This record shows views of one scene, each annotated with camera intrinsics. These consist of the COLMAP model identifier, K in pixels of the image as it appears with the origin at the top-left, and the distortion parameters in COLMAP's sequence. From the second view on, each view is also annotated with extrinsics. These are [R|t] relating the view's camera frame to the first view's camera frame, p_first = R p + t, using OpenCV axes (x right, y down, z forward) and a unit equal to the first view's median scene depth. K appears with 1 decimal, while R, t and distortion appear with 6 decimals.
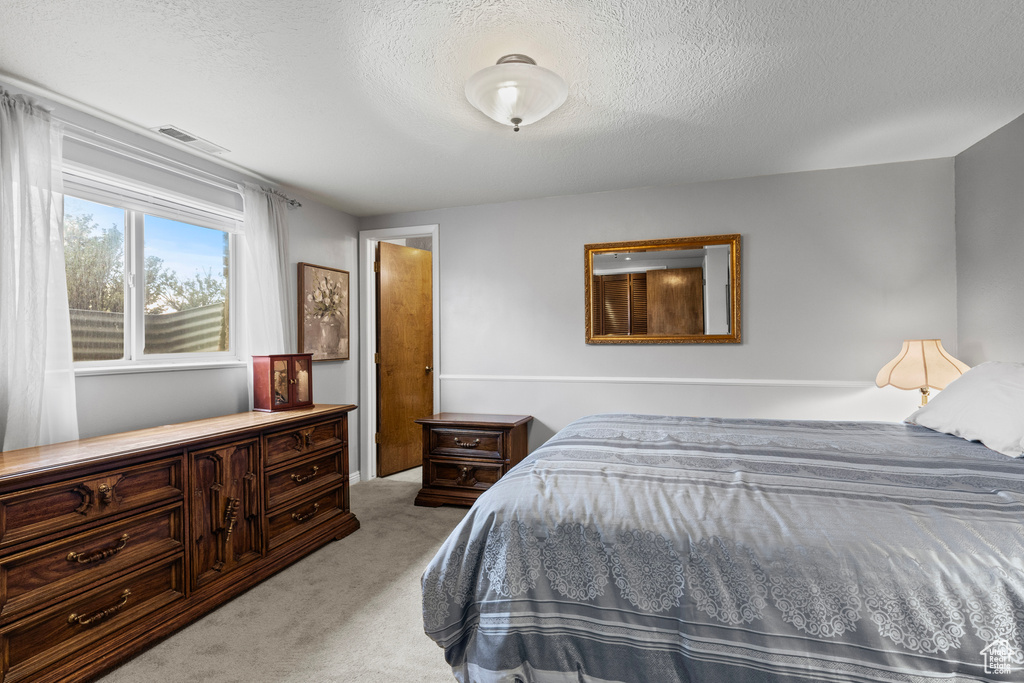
lens RADIAL K [[471.1, 0, 514.9], [0, 471.1, 340.2], [0, 0, 1]] dist [0.001808, 0.000408]
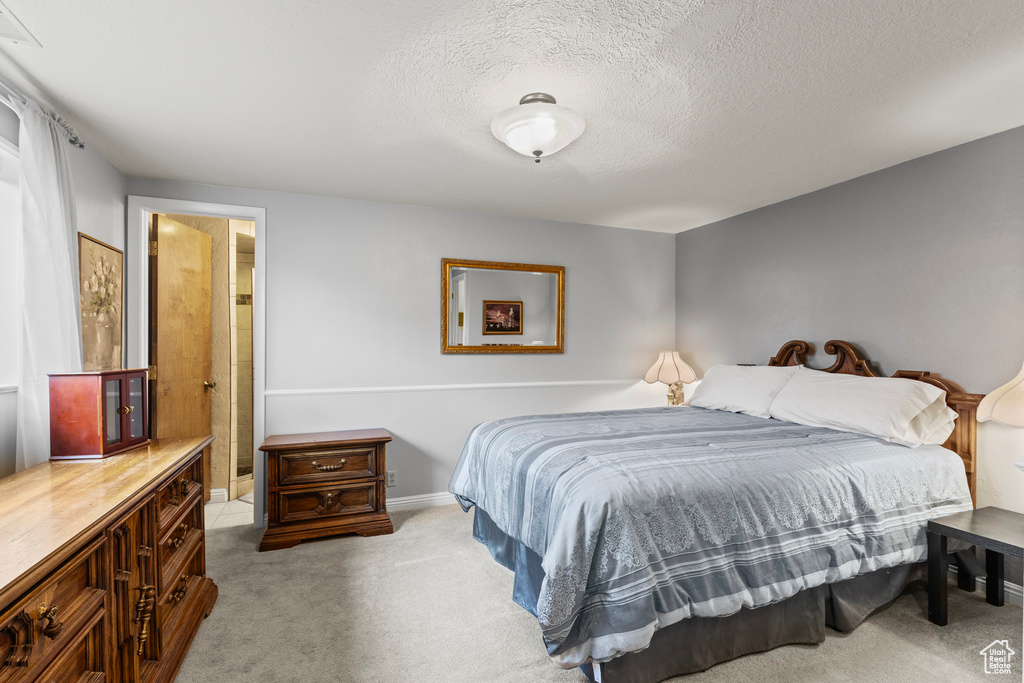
lens RADIAL K [[471.1, 0, 511.4], [0, 471.1, 348.2], [0, 0, 1]] dist [0.001808, 0.000408]
pose [[0.783894, 0.005483, 0.620871, -0.720879], [-0.008682, 0.999960, 0.002132, -0.014034], [-0.620834, -0.007062, 0.783910, 0.175781]]
